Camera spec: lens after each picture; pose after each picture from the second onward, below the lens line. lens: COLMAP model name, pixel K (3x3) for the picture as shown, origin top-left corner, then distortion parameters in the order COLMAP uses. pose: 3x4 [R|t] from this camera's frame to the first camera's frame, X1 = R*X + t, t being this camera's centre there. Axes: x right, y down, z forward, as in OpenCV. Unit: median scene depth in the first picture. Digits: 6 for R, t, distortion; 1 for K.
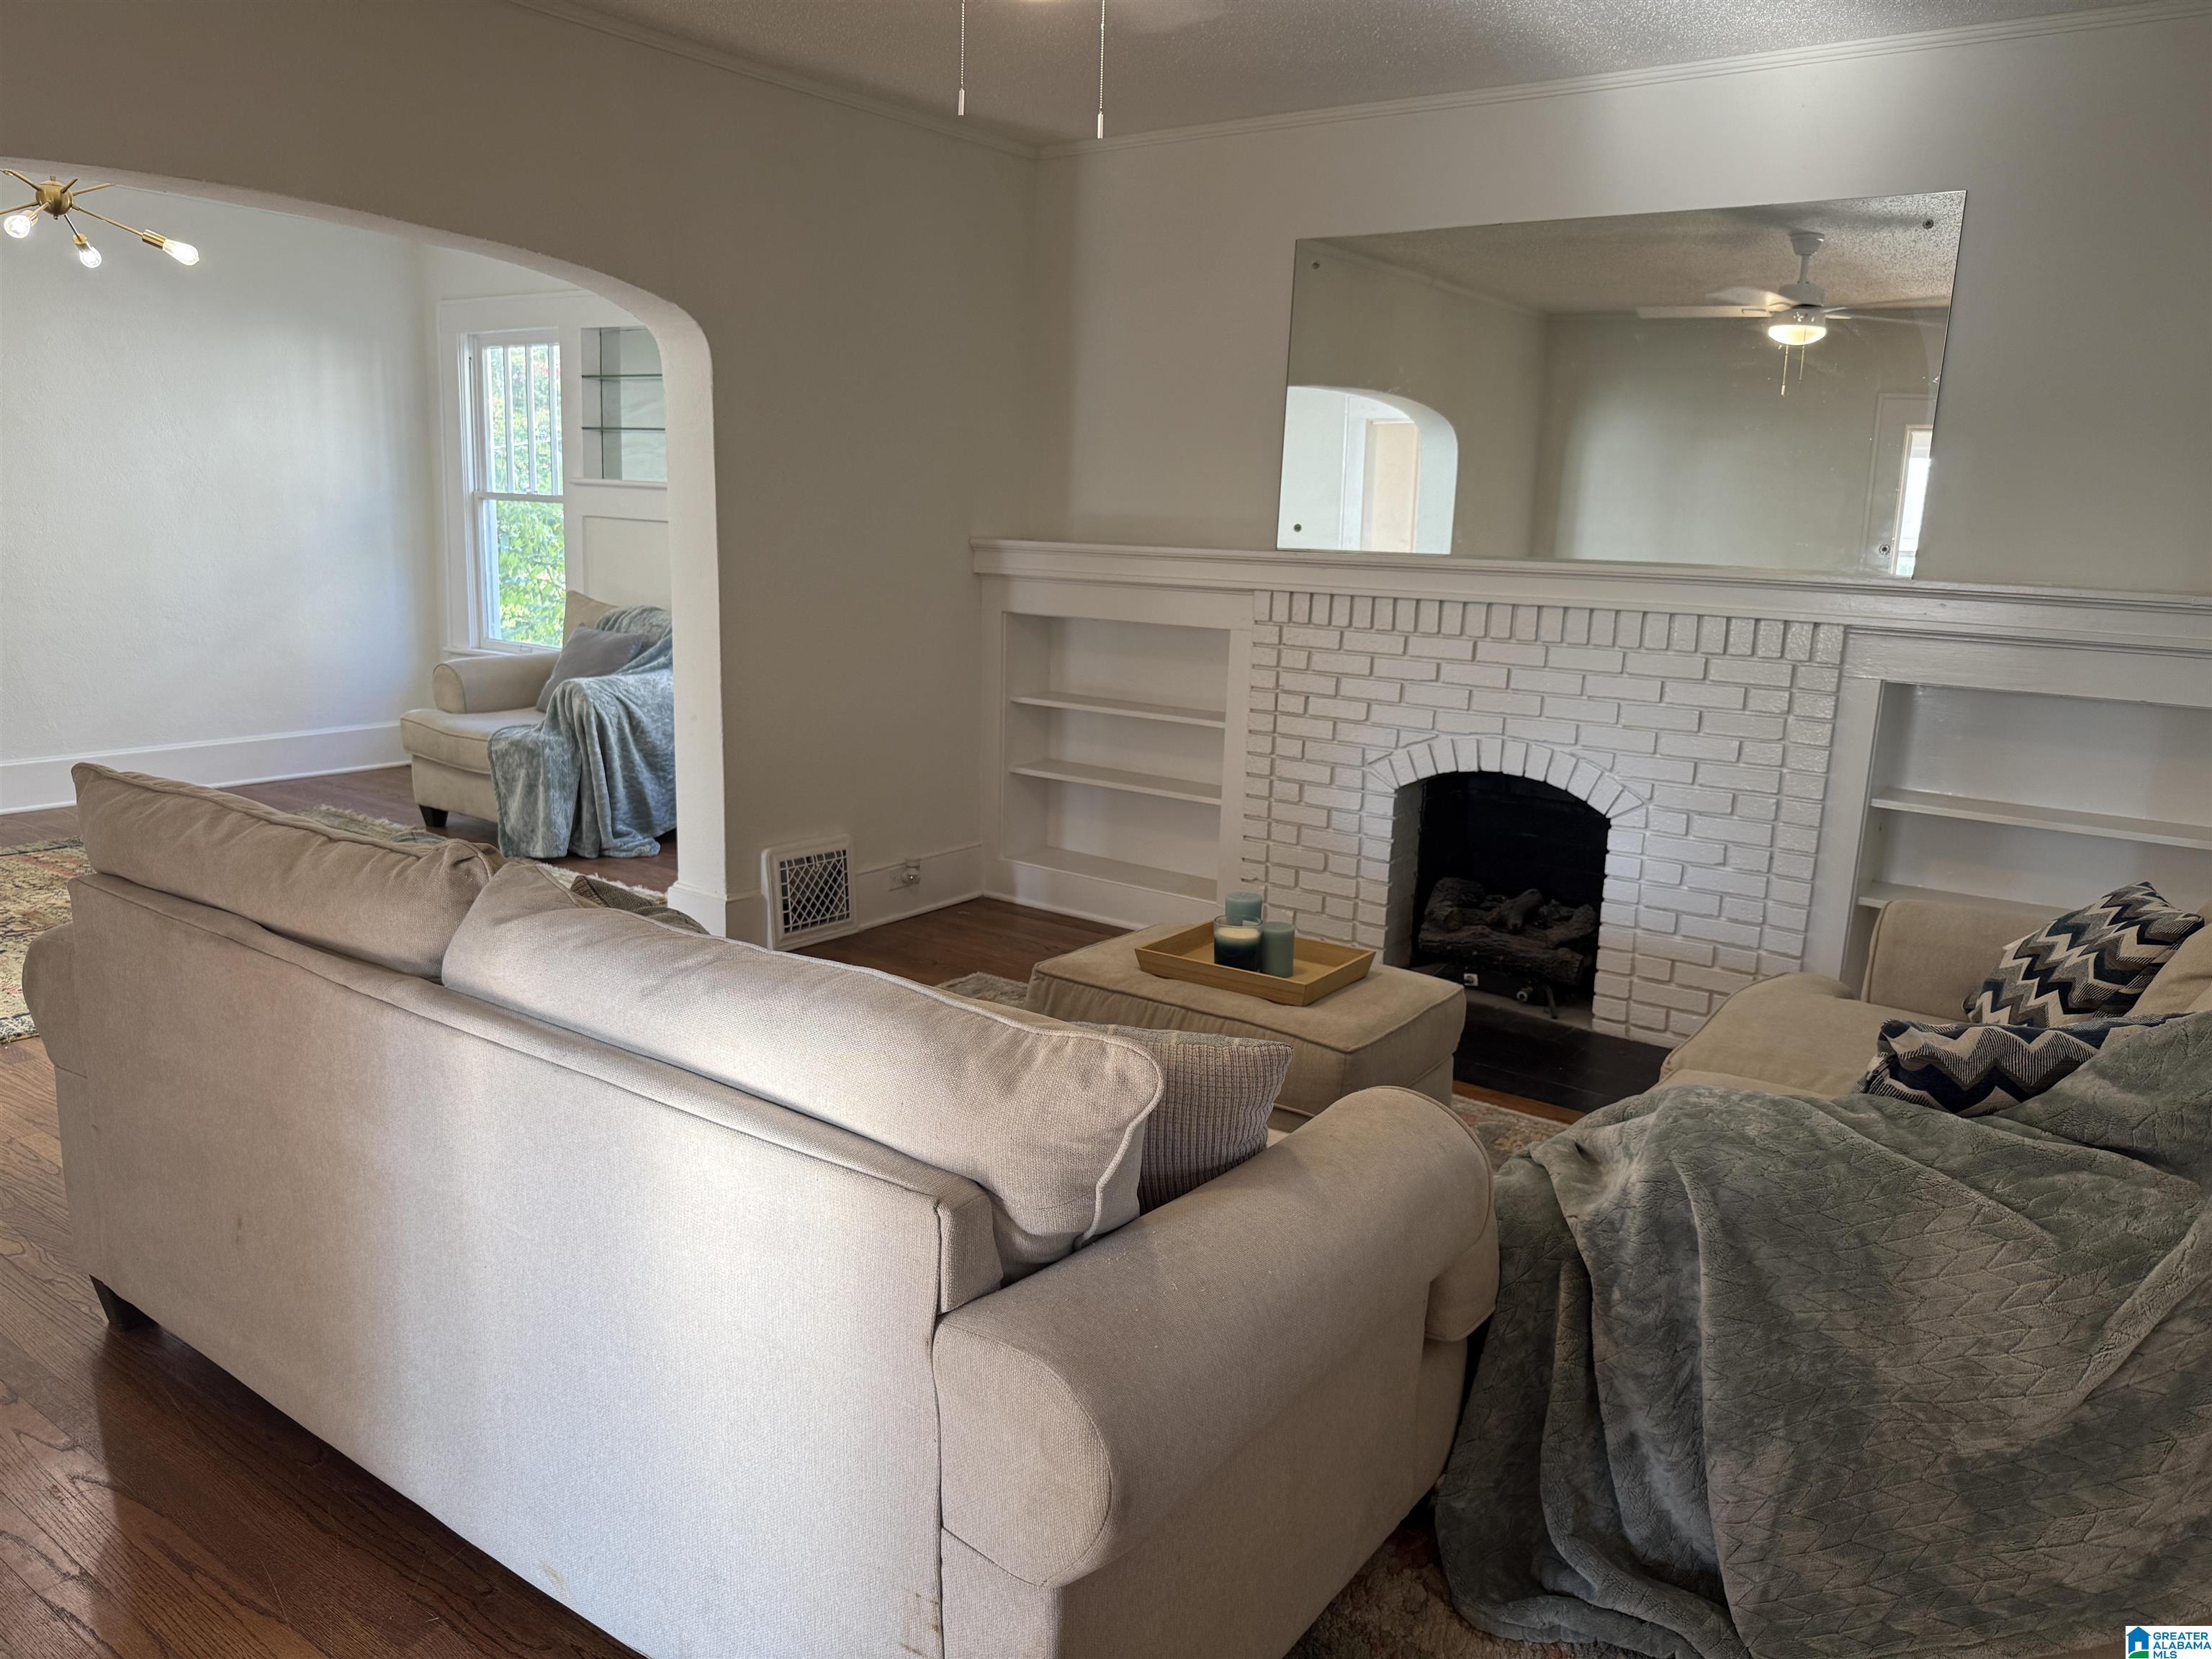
lens RADIAL K [[1551.2, 0, 1110.5], [0, 1551.2, 805.1], [0, 0, 1]] dist [0.147964, 0.000049]
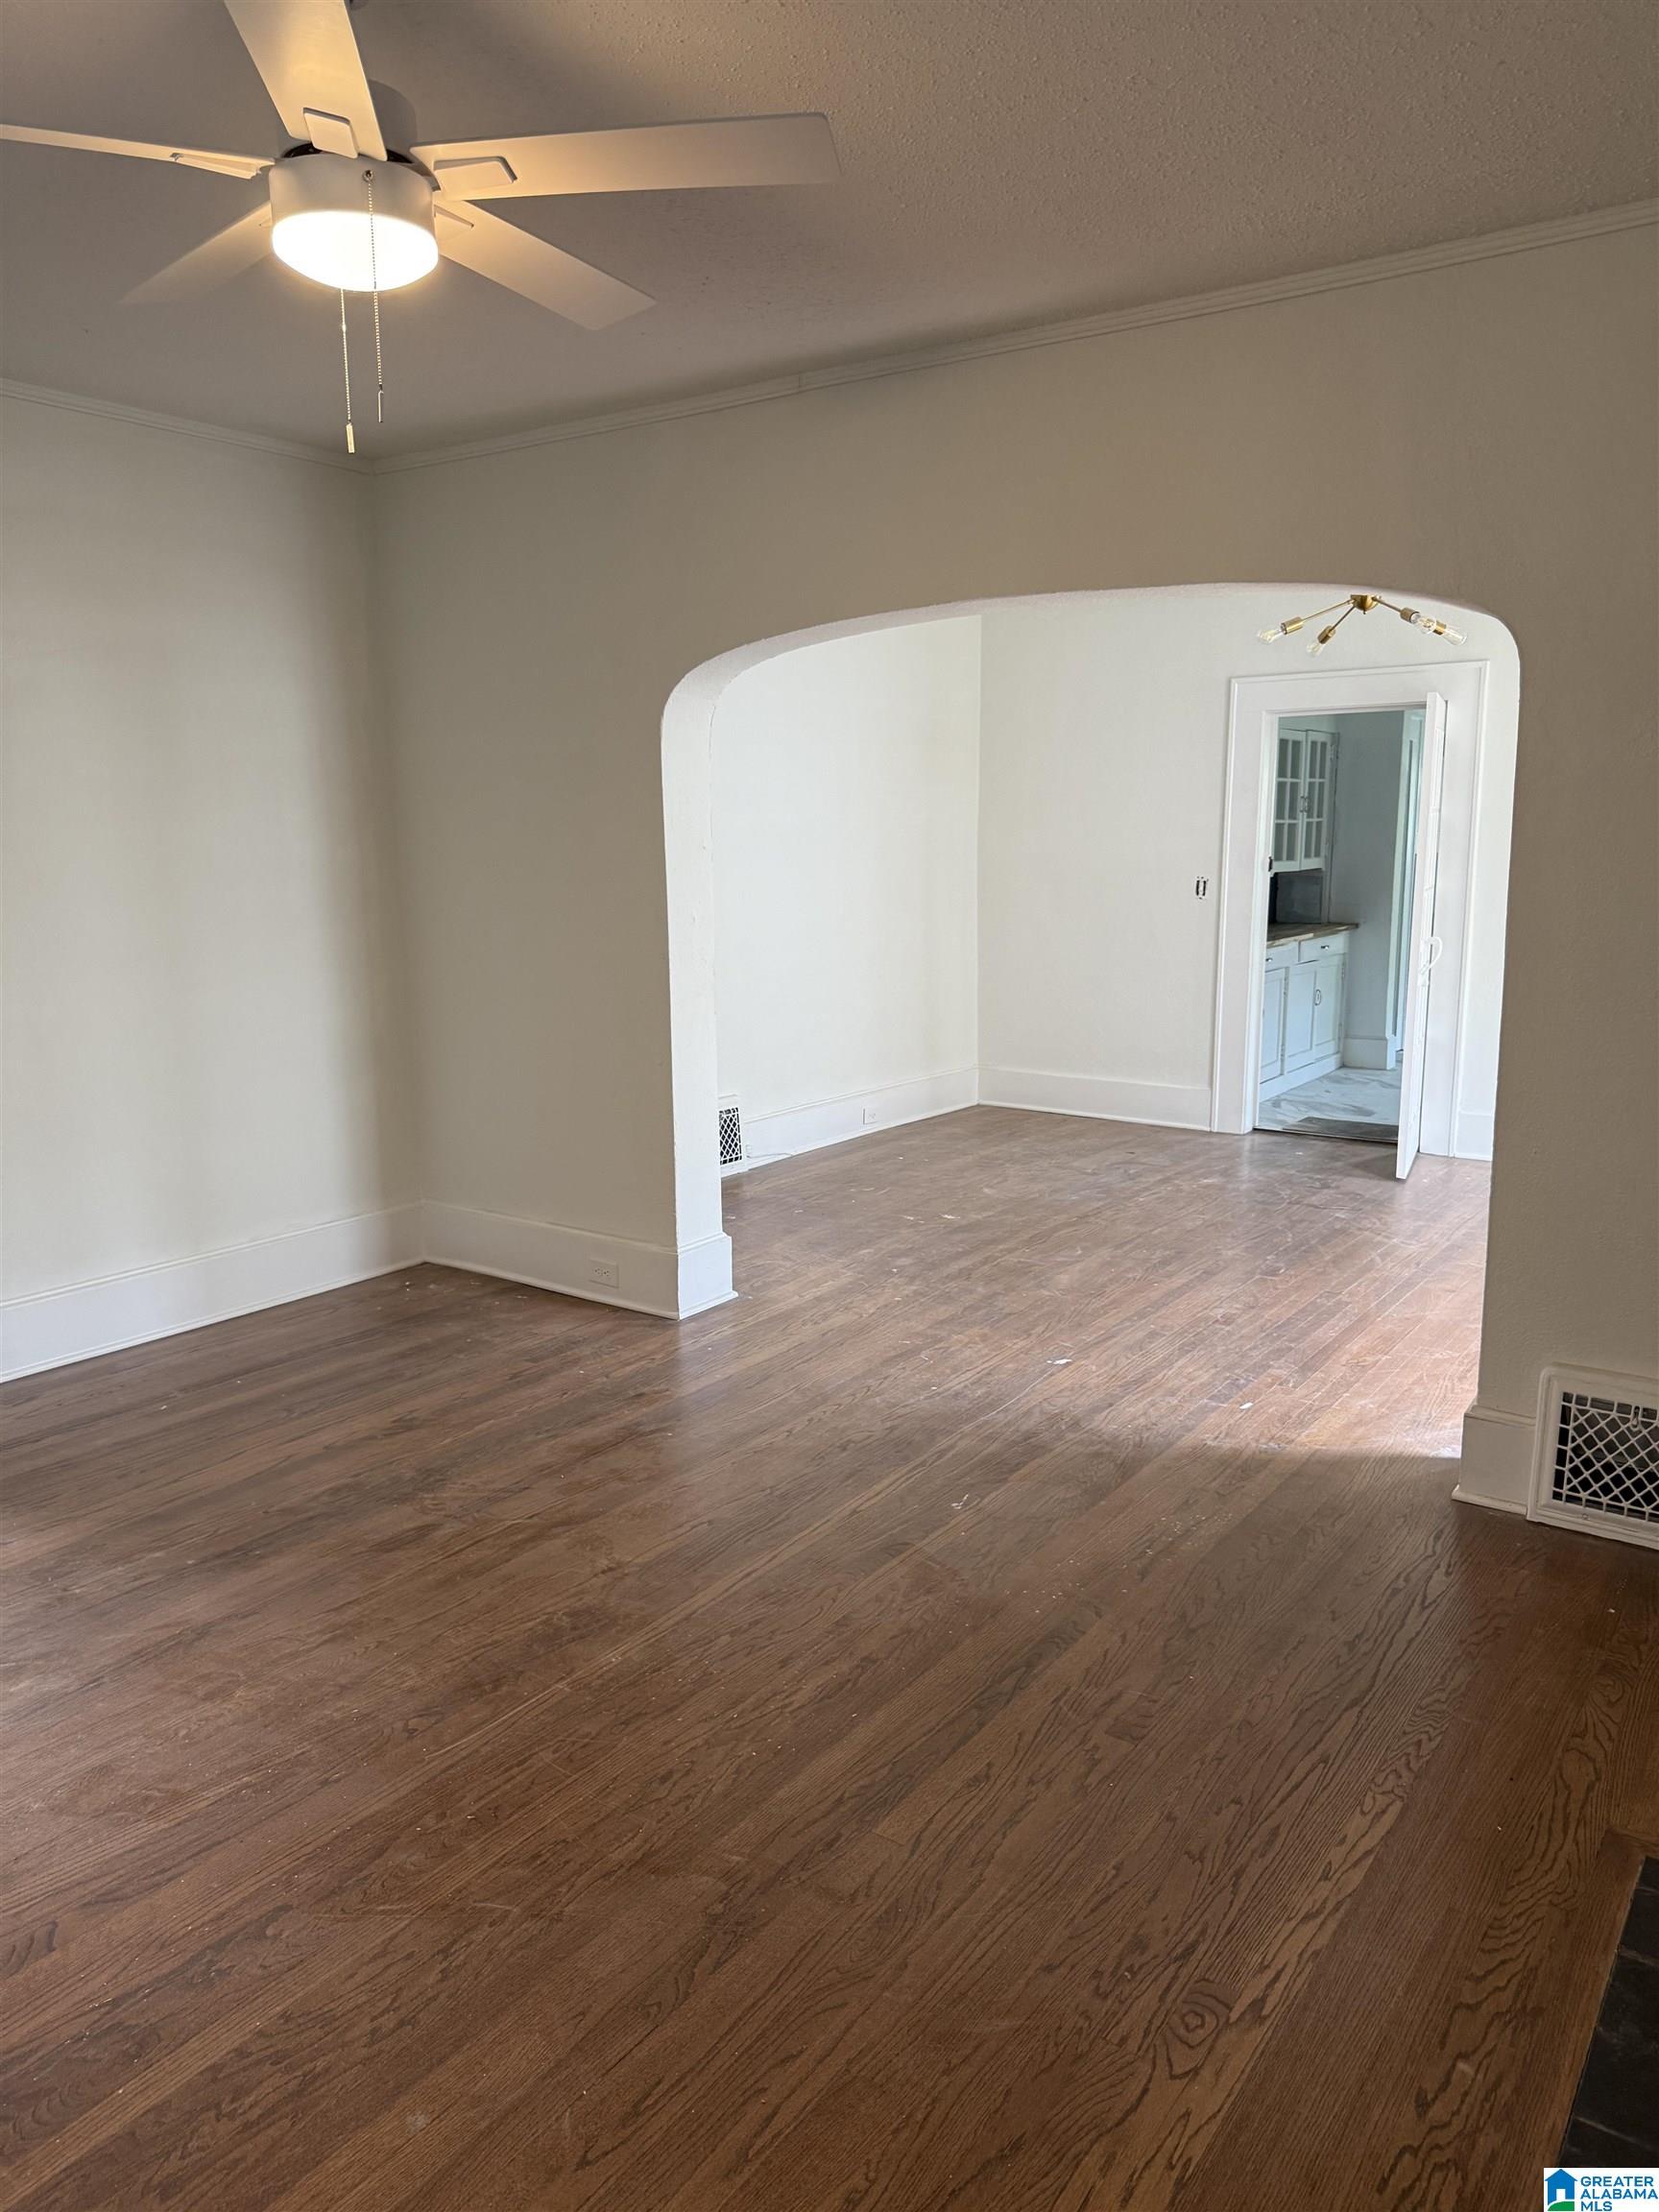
lens RADIAL K [[1578.9, 0, 824.2], [0, 1578.9, 1069.2], [0, 0, 1]] dist [0.108425, -0.122313]
pose [[0.008179, 0.120501, -0.992680, 0.384073], [-0.184042, 0.975936, 0.116952, -0.102403], [0.982884, 0.181738, 0.030159, 0.547659]]
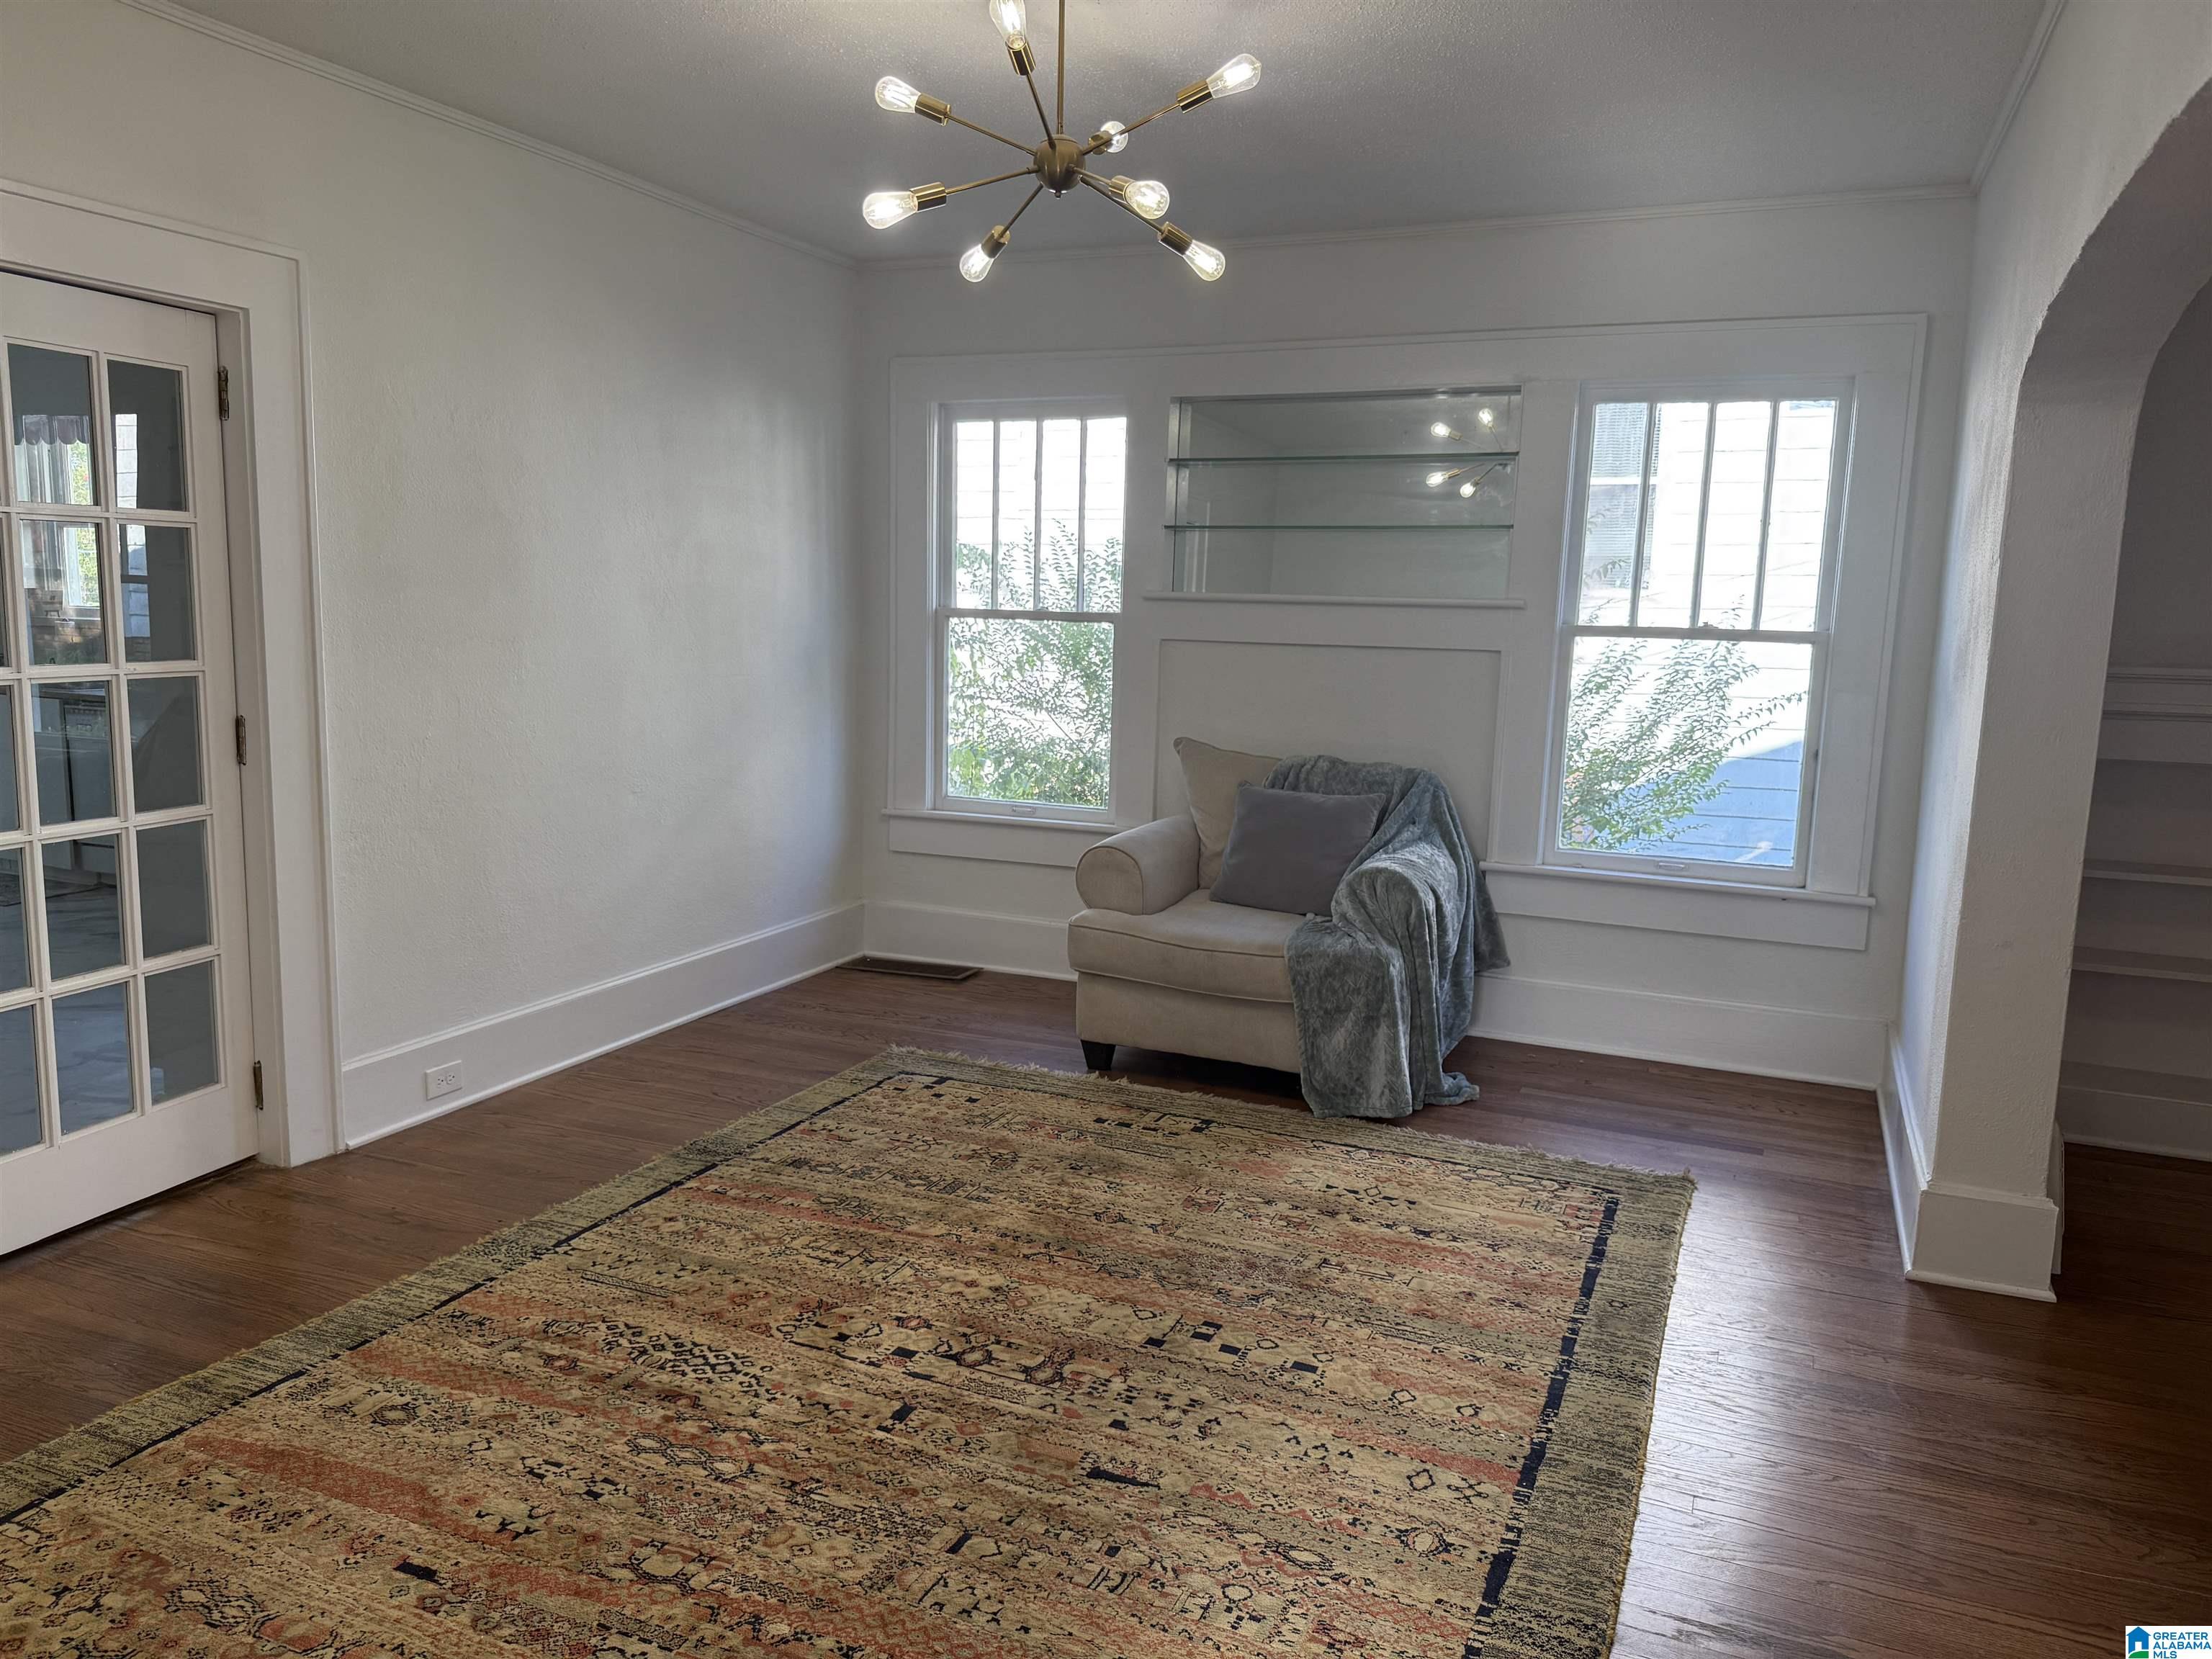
lens RADIAL K [[1588.9, 0, 1106.0], [0, 1588.9, 829.5], [0, 0, 1]] dist [0.084800, -0.053948]
pose [[0.976665, -0.037809, 0.211413, -0.624203], [0.046416, 0.998277, -0.035900, -0.075864], [-0.209691, 0.044875, 0.976737, 0.309368]]
